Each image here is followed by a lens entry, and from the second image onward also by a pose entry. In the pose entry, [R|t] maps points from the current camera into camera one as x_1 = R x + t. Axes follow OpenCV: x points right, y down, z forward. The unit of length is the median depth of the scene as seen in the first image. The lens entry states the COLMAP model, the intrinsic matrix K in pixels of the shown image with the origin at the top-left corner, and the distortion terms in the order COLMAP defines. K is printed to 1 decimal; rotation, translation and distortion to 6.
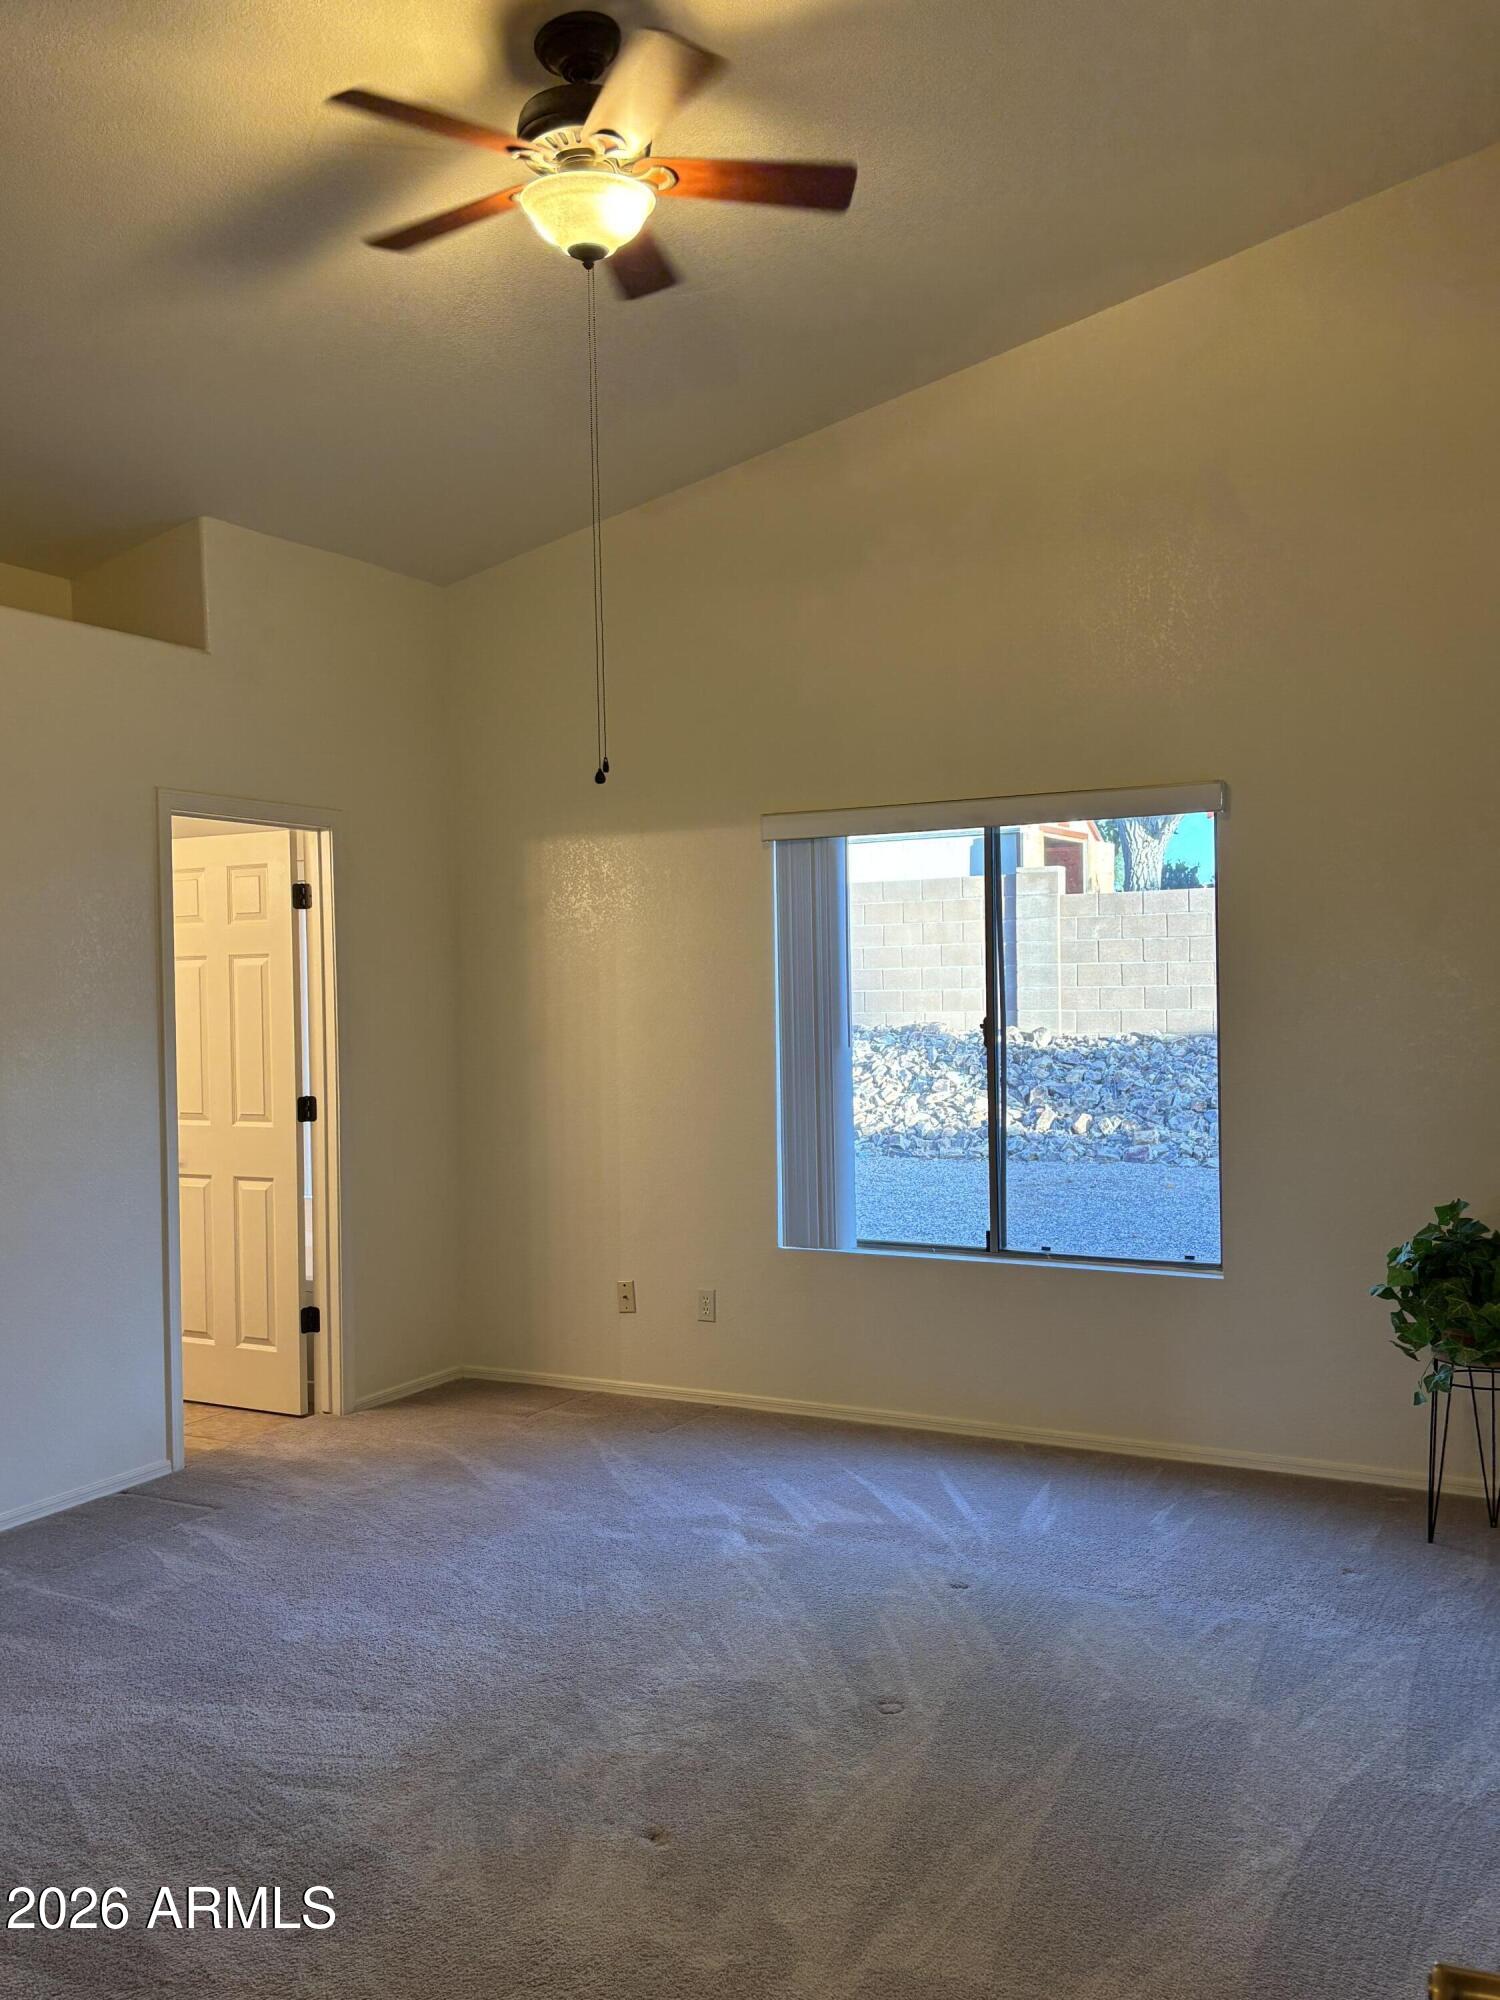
lens RADIAL K [[1743.7, 0, 760.0], [0, 1743.7, 1006.3], [0, 0, 1]] dist [0.034776, -0.003242]
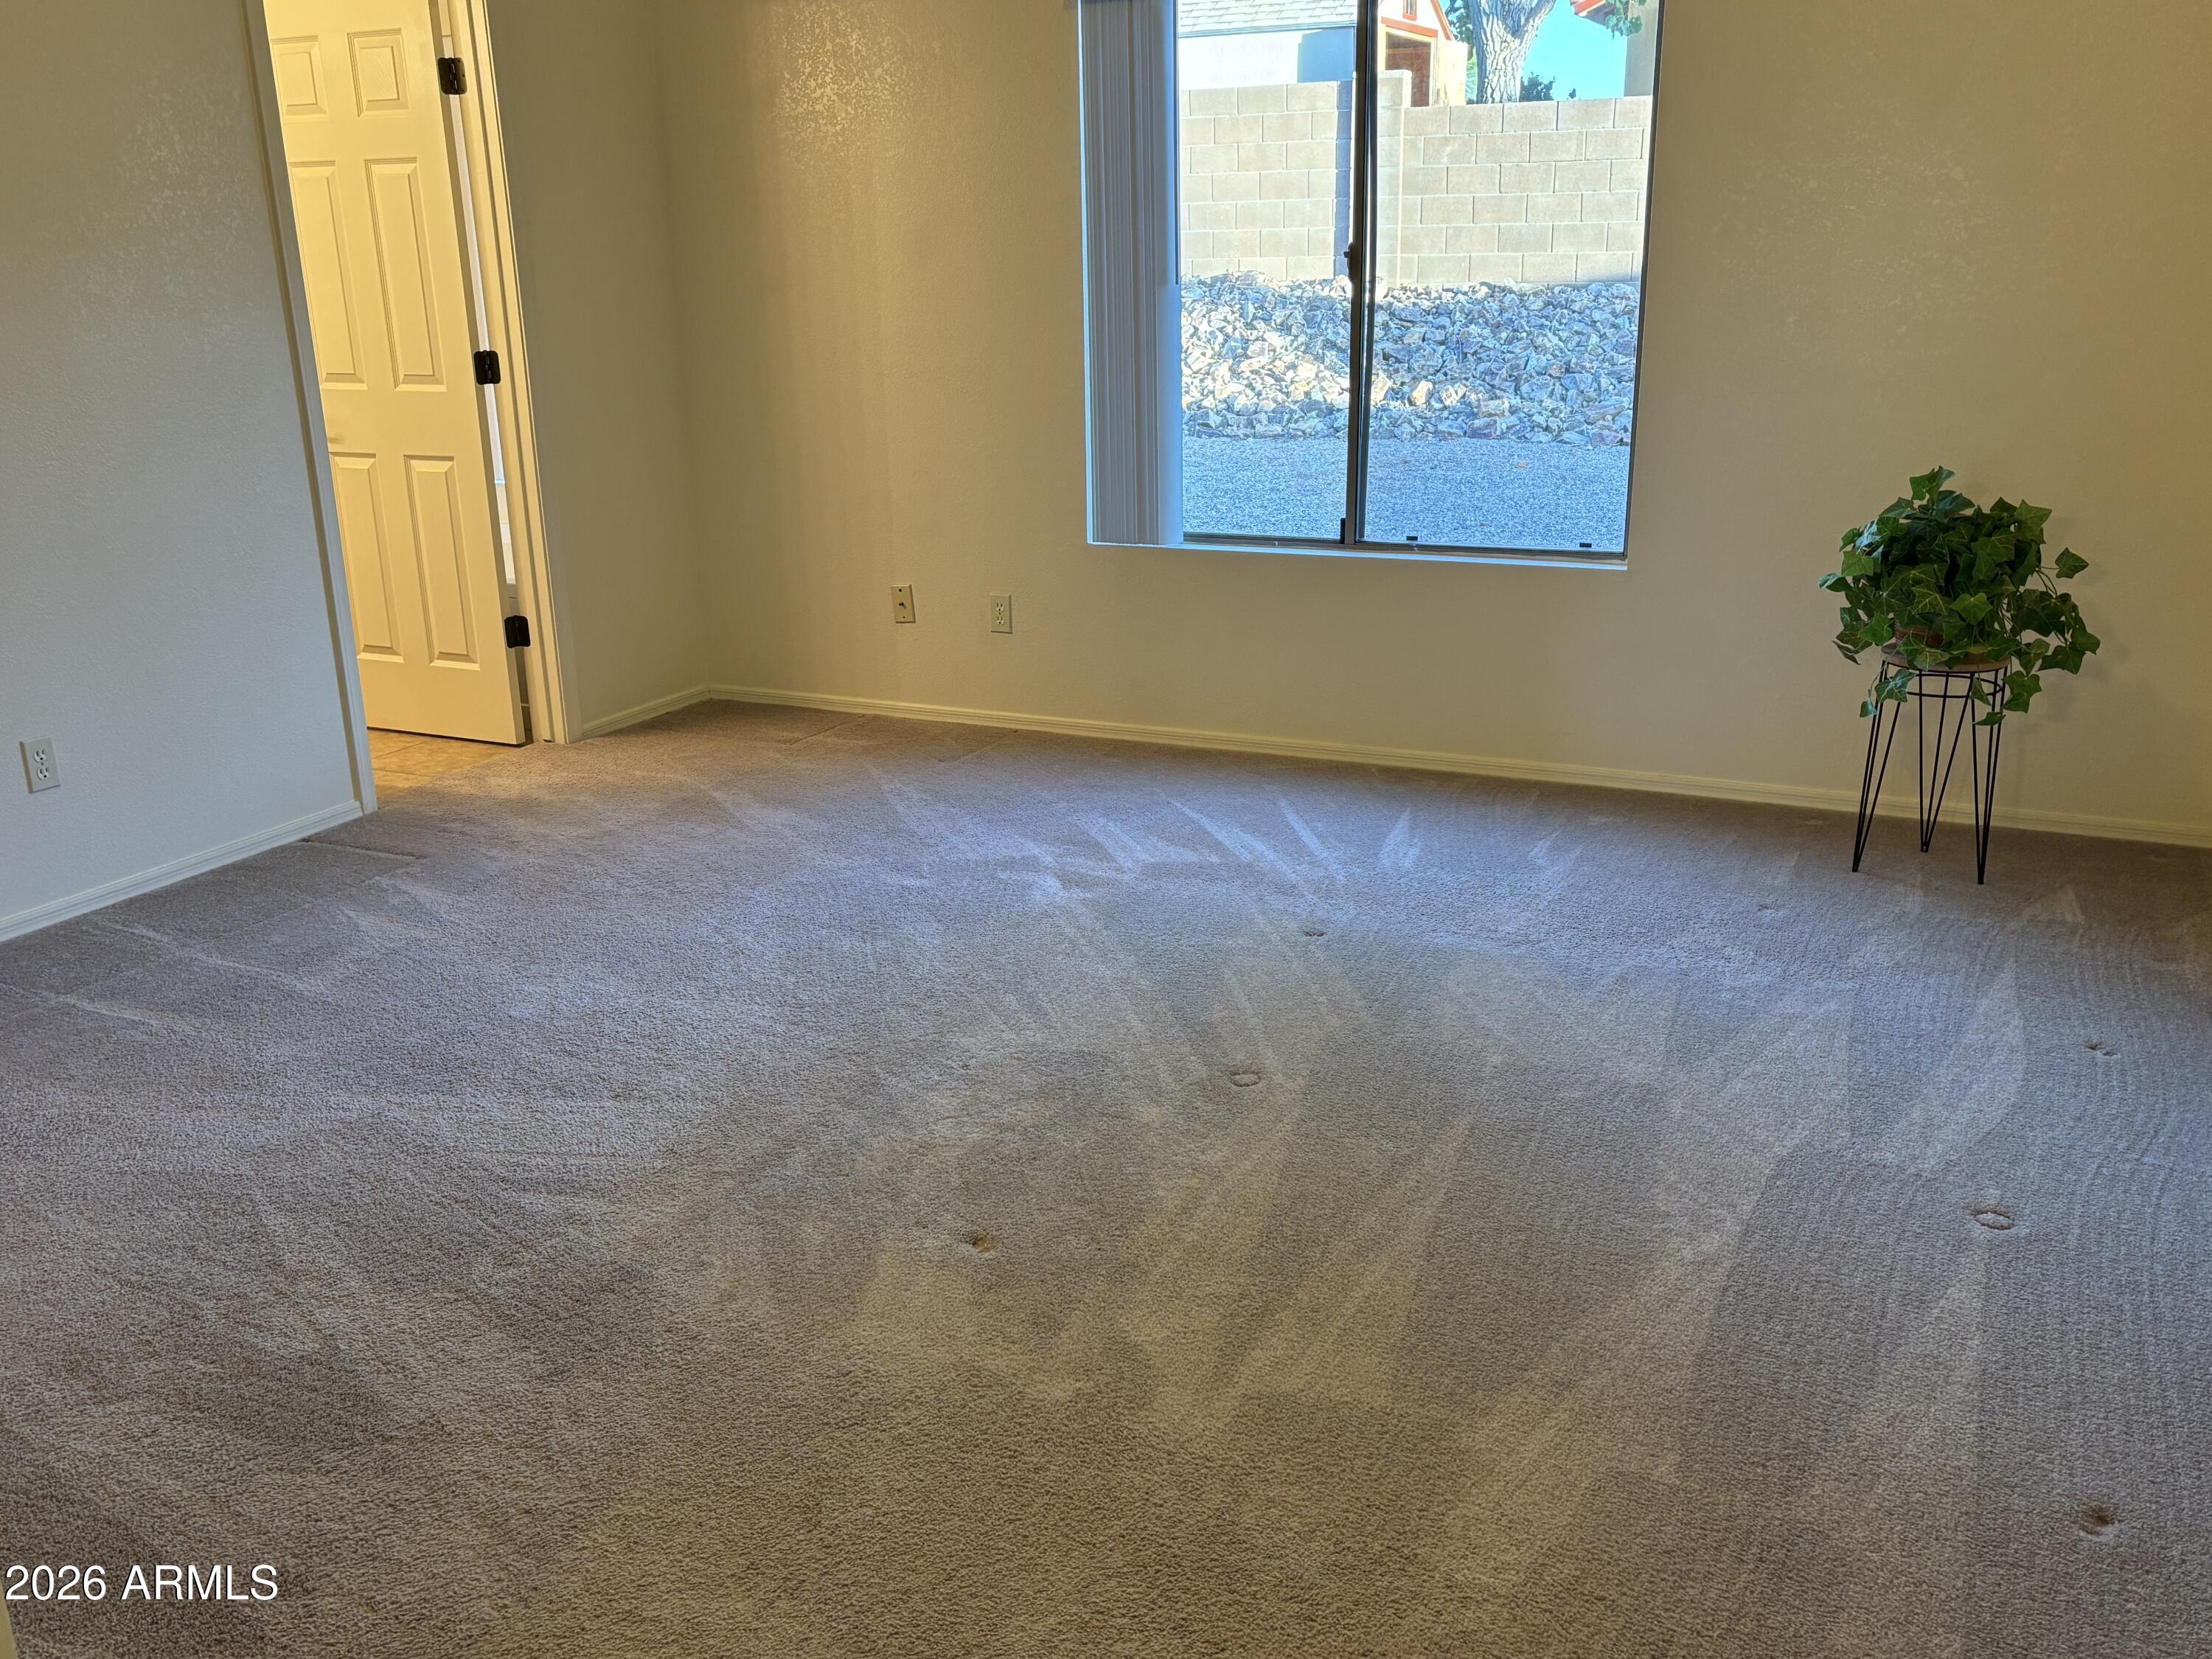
lens RADIAL K [[1897.0, 0, 1129.5], [0, 1897.0, 832.4], [0, 0, 1]] dist [0.141886, -0.374116]
pose [[0.998709, -0.016798, 0.047944, -0.019381], [0.002516, 0.958950, 0.283564, 0.019415], [-0.050739, -0.283077, 0.957754, 0.125223]]
